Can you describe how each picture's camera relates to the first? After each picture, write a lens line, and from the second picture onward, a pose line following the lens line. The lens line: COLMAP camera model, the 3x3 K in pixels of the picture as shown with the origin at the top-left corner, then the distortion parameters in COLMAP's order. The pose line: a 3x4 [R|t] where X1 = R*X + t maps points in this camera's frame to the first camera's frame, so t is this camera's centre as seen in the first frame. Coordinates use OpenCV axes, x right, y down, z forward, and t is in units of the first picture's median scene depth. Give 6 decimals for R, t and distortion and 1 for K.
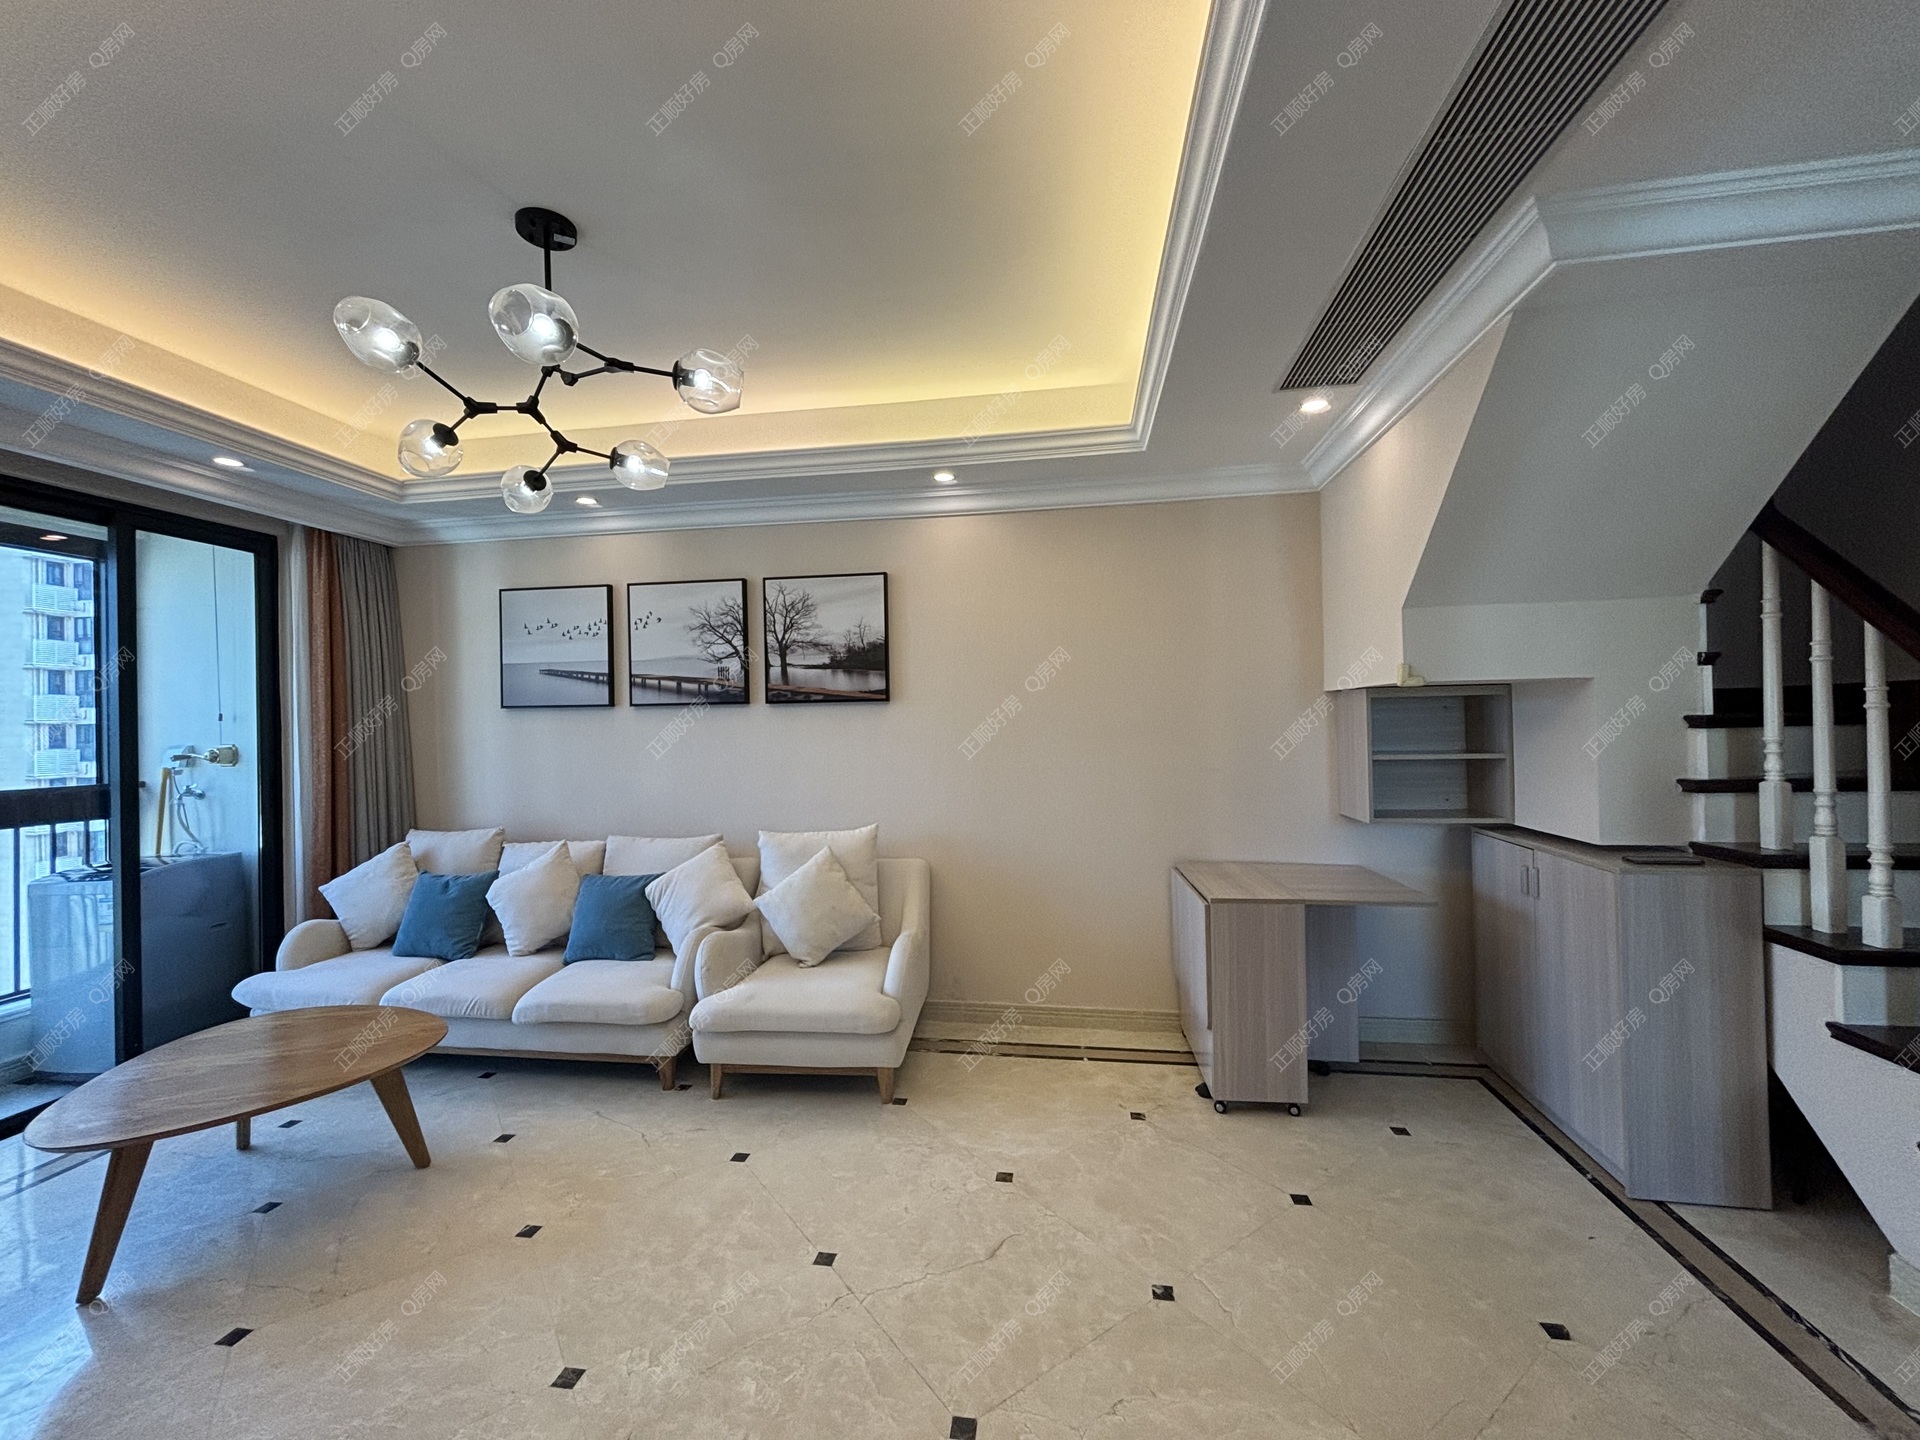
lens RADIAL K [[776.5, 0, 957.0], [0, 776.5, 720.5], [0, 0, 1]] dist [-0.003222, 0.001498]
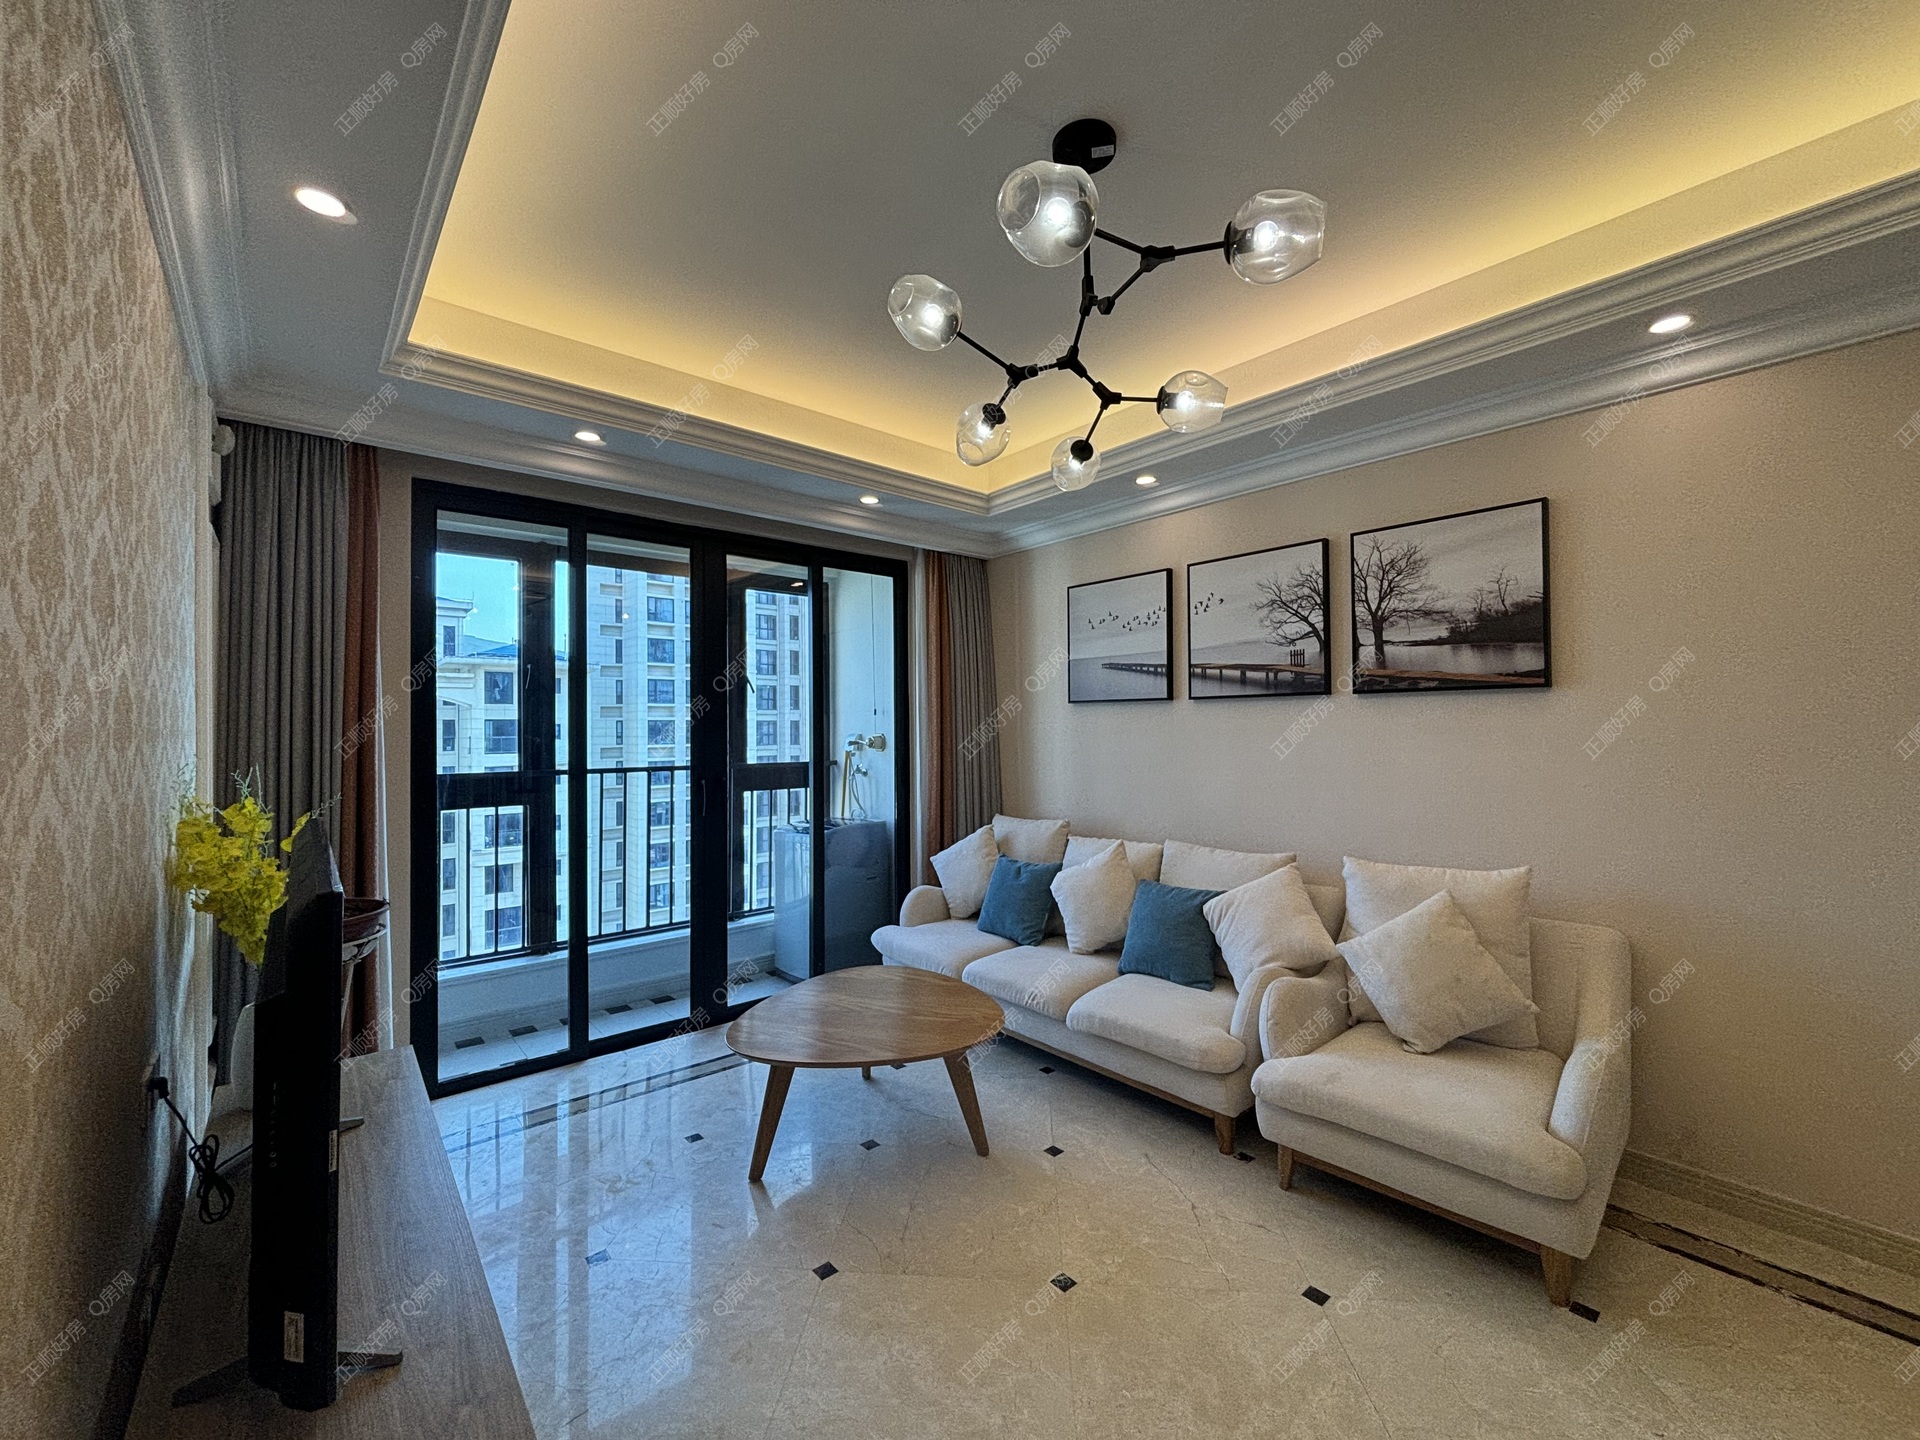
lens RADIAL K [[776.5, 0, 950.4], [0, 776.5, 714.4], [0, 0, 1]] dist [-0.003222, 0.001498]
pose [[0.755696, 0.001119, -0.654921, -0.049027], [-0.005696, 0.999972, -0.004863, 0.006818], [0.654898, 0.007405, 0.755681, 0.169411]]
